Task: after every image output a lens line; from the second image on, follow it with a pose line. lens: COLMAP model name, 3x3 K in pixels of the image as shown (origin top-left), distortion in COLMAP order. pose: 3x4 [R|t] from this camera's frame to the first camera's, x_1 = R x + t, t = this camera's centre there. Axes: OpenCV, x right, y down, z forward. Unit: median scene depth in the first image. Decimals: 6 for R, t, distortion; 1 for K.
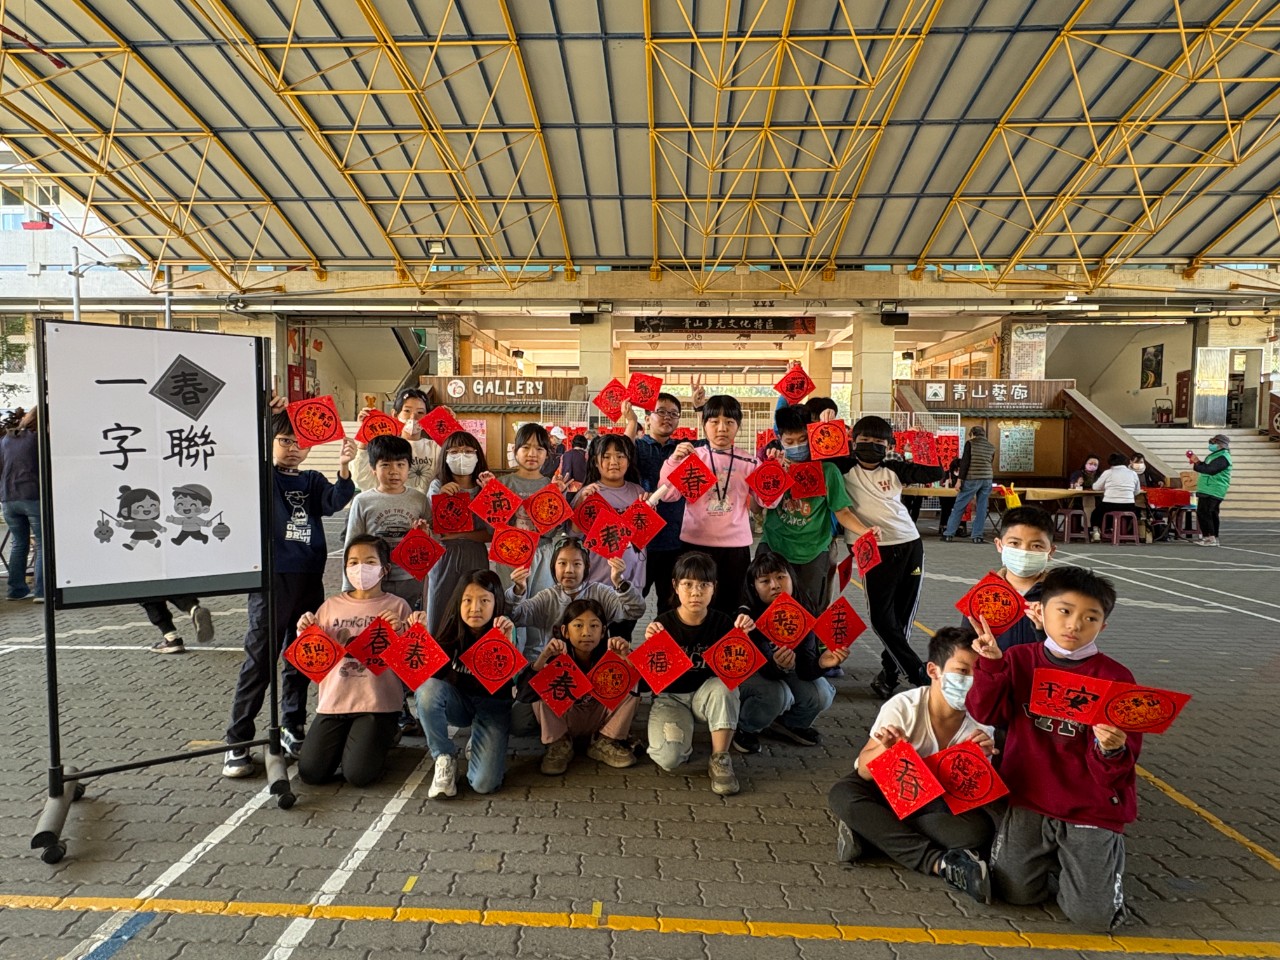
lens RADIAL K [[748.1, 0, 635.0], [0, 748.1, 484.4], [0, 0, 1]] dist [0.004547, 0.001933]
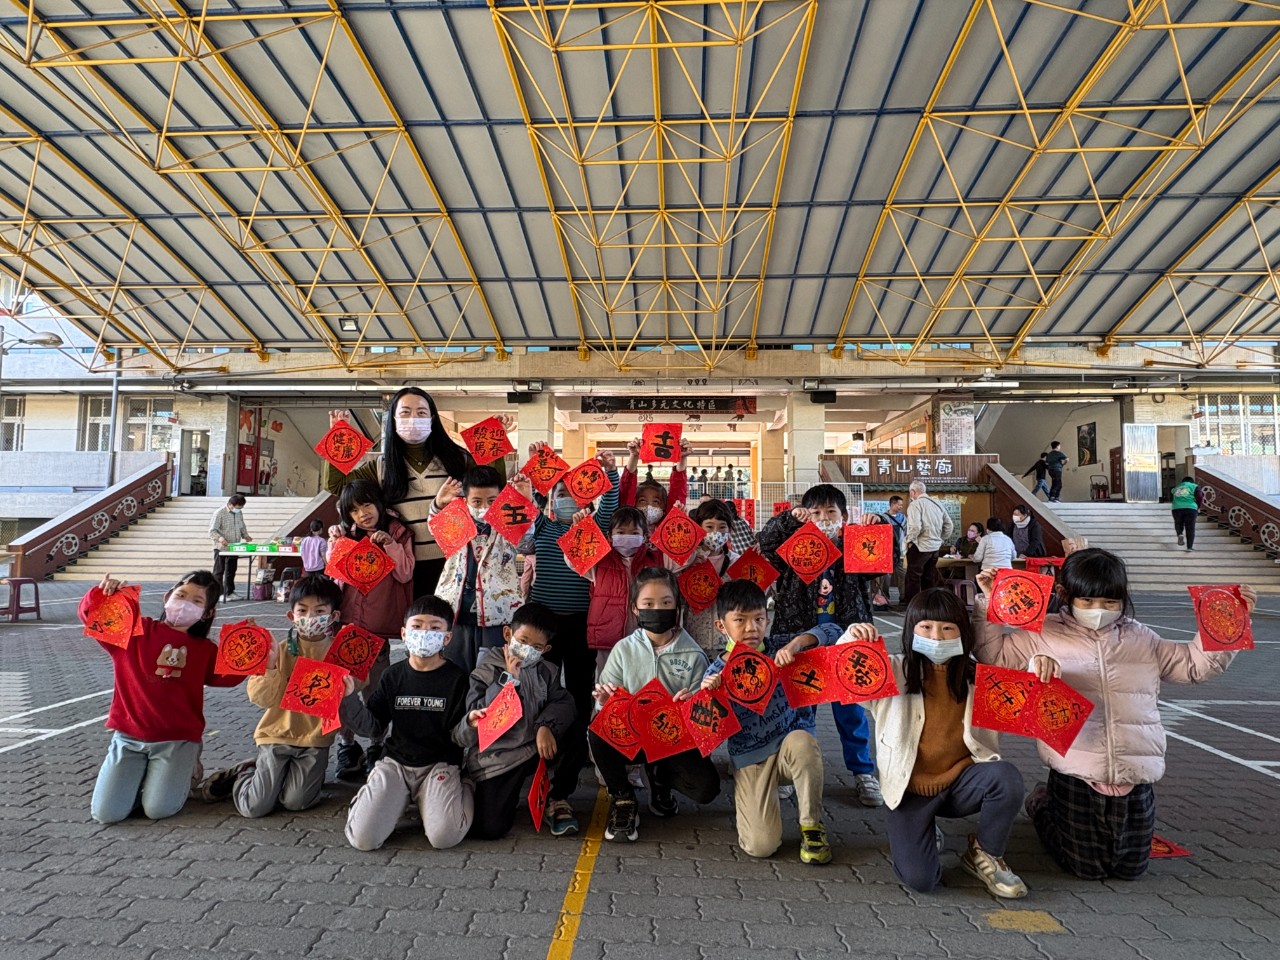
lens RADIAL K [[707.9, 0, 641.1], [0, 707.9, 477.7], [0, 0, 1]] dist [0.007453, 0.001729]
pose [[0.999918, -0.001409, -0.012716, 0.125655], [-0.000210, 0.991968, -0.126490, 0.012123], [0.012792, 0.126482, 0.991886, 0.058448]]
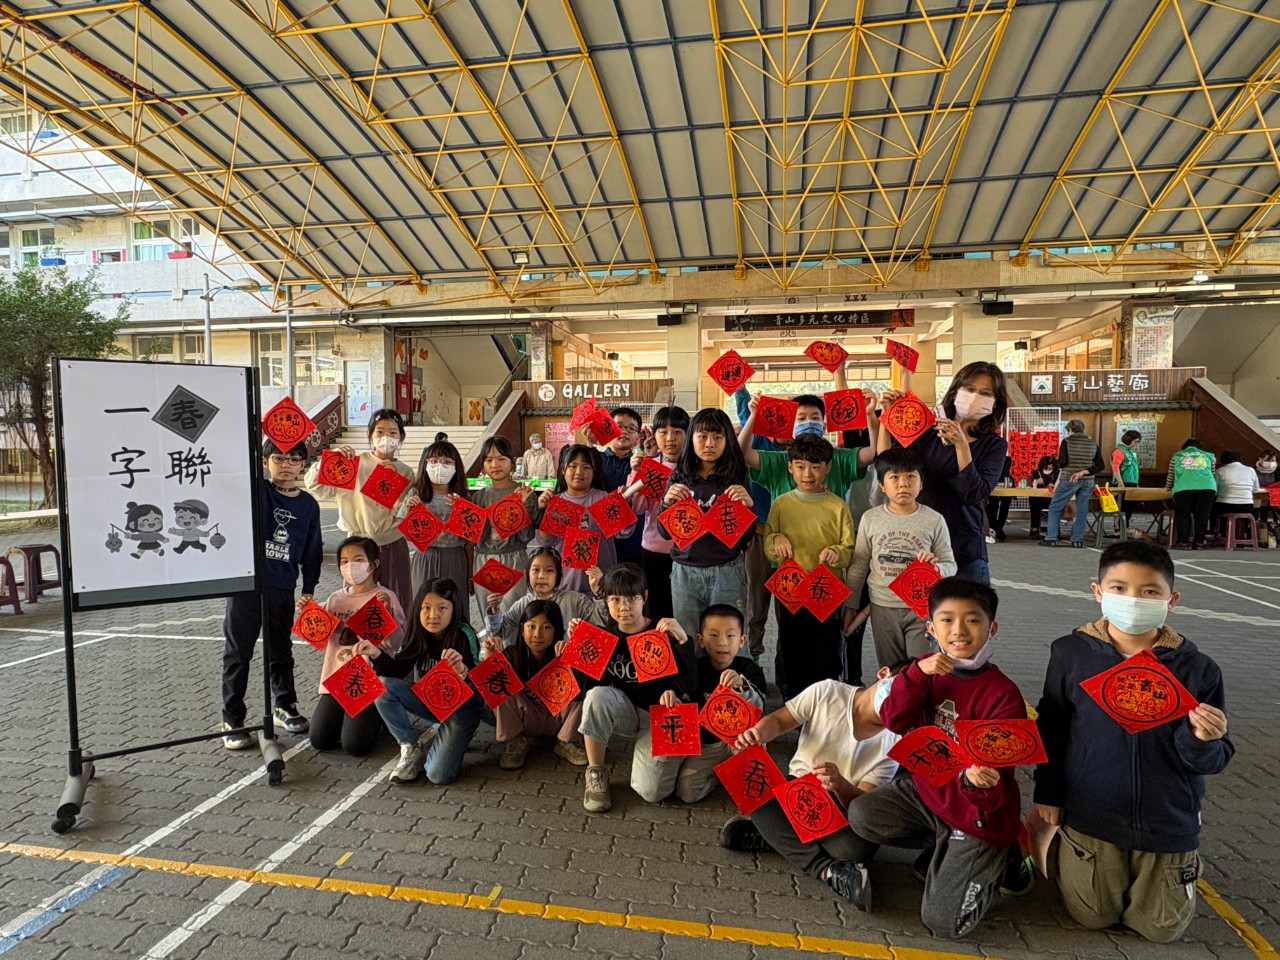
lens RADIAL K [[748.1, 0, 639.8], [0, 748.1, 483.2], [0, 0, 1]] dist [0.004547, 0.001933]
pose [[0.989879, -0.006264, -0.141778, 0.036020], [0.006396, 0.999979, 0.000479, -0.003337], [0.141773, -0.001381, 0.989898, -0.001759]]
